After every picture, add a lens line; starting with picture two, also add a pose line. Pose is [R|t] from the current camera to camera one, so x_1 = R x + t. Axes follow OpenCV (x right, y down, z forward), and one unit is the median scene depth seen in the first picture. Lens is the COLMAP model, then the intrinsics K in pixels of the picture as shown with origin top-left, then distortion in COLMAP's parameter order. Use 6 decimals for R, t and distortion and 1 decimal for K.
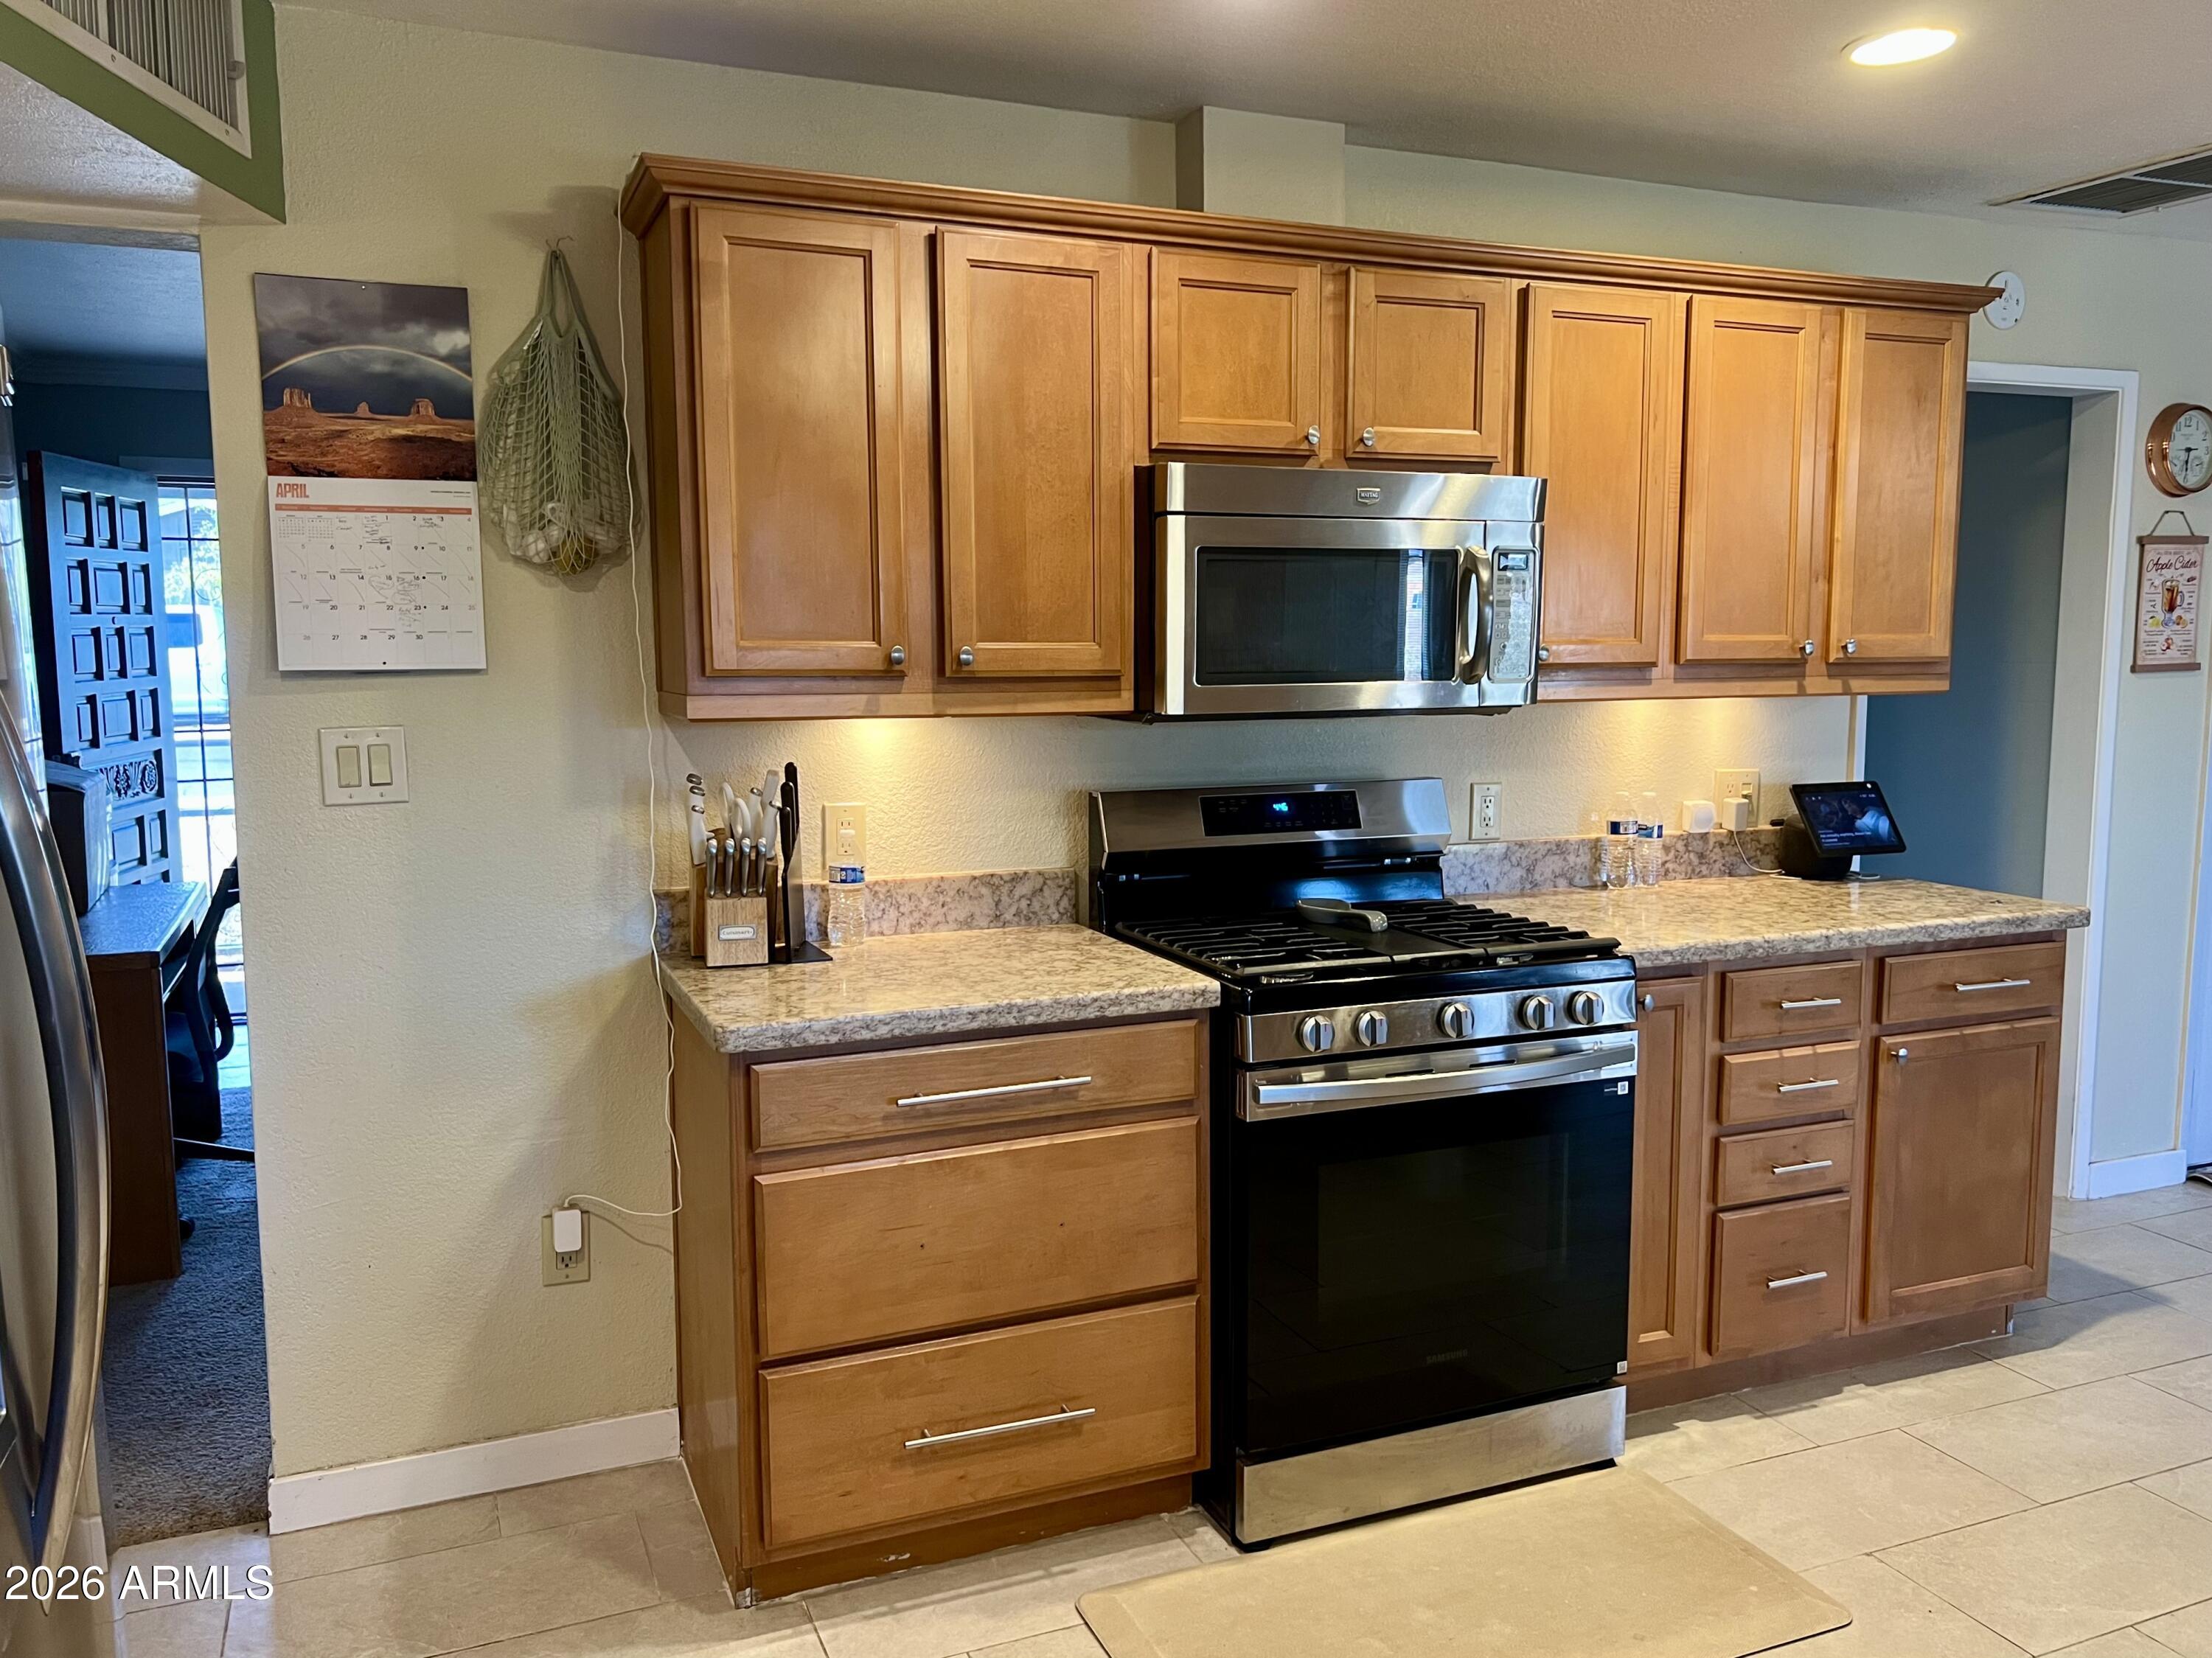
lens RADIAL K [[1773.2, 0, 1097.2], [0, 1773.2, 825.4], [0, 0, 1]] dist [0.006206, 0.002777]
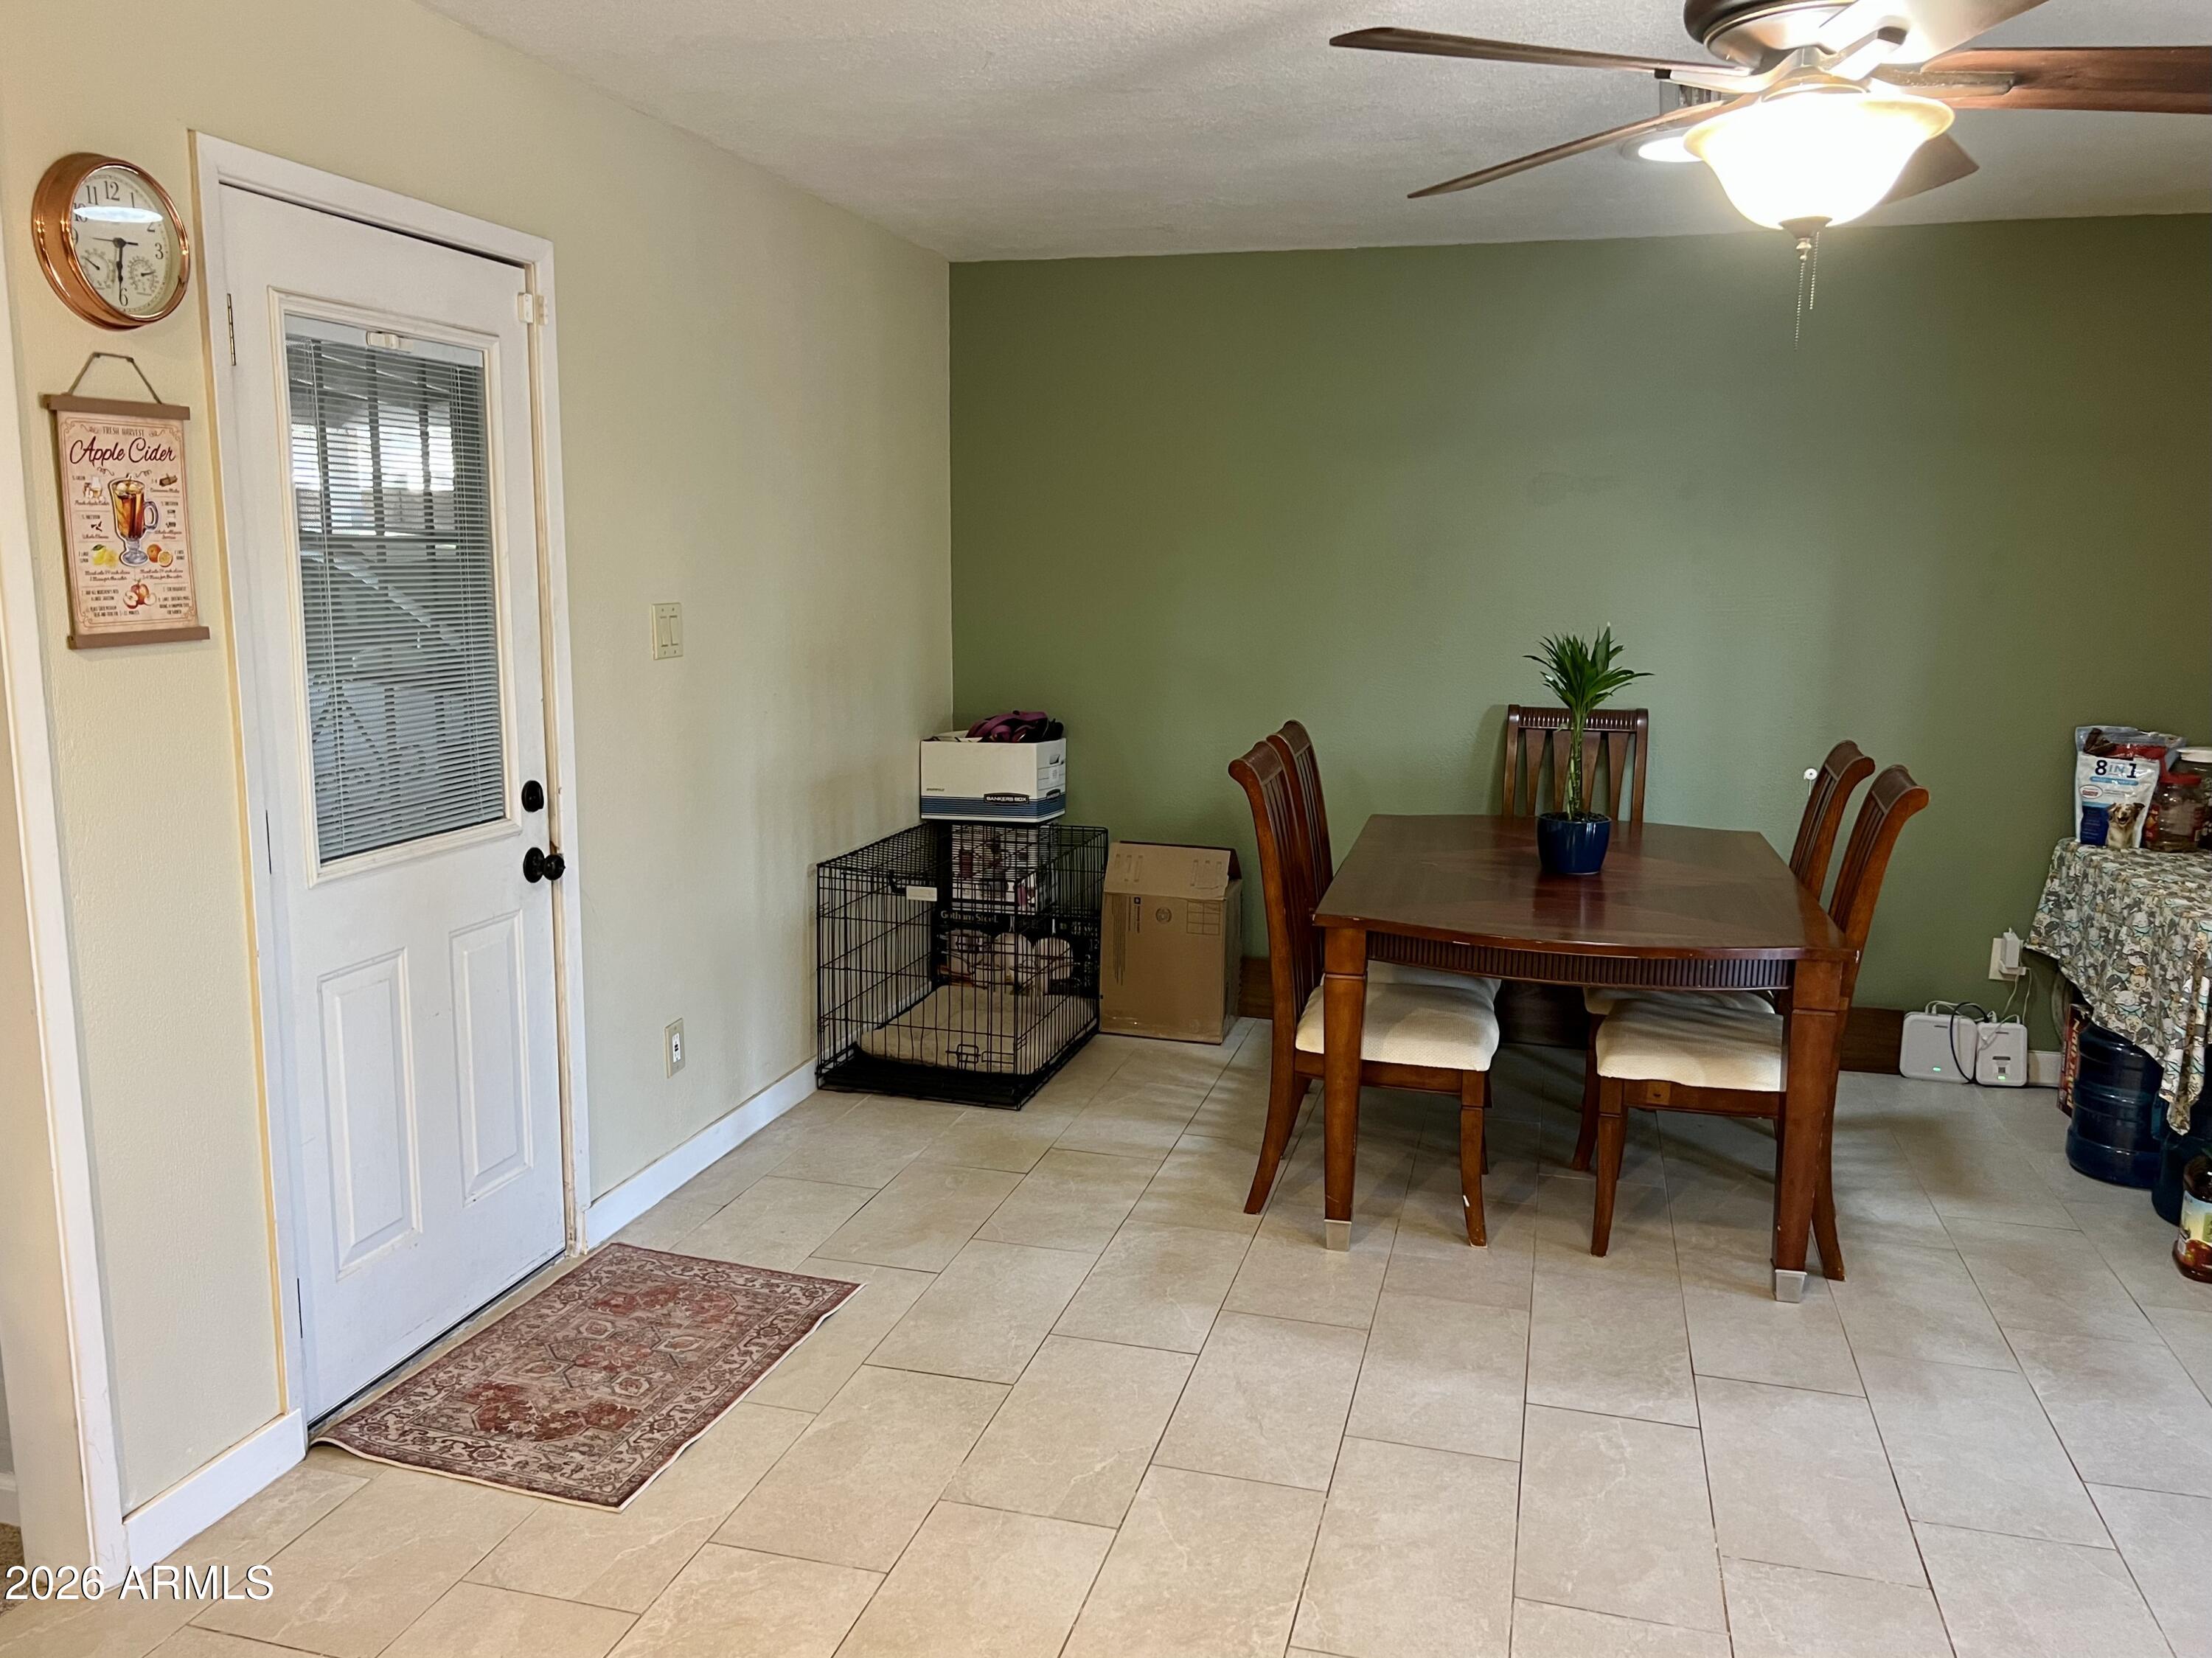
lens RADIAL K [[1728.4, 0, 1100.6], [0, 1728.4, 844.8], [0, 0, 1]] dist [0.091082, -0.118289]
pose [[0.623735, -0.122770, 0.771934, 0.459606], [0.077725, 0.992435, 0.095035, -0.068867], [-0.777762, 0.000722, 0.628558, 0.537535]]
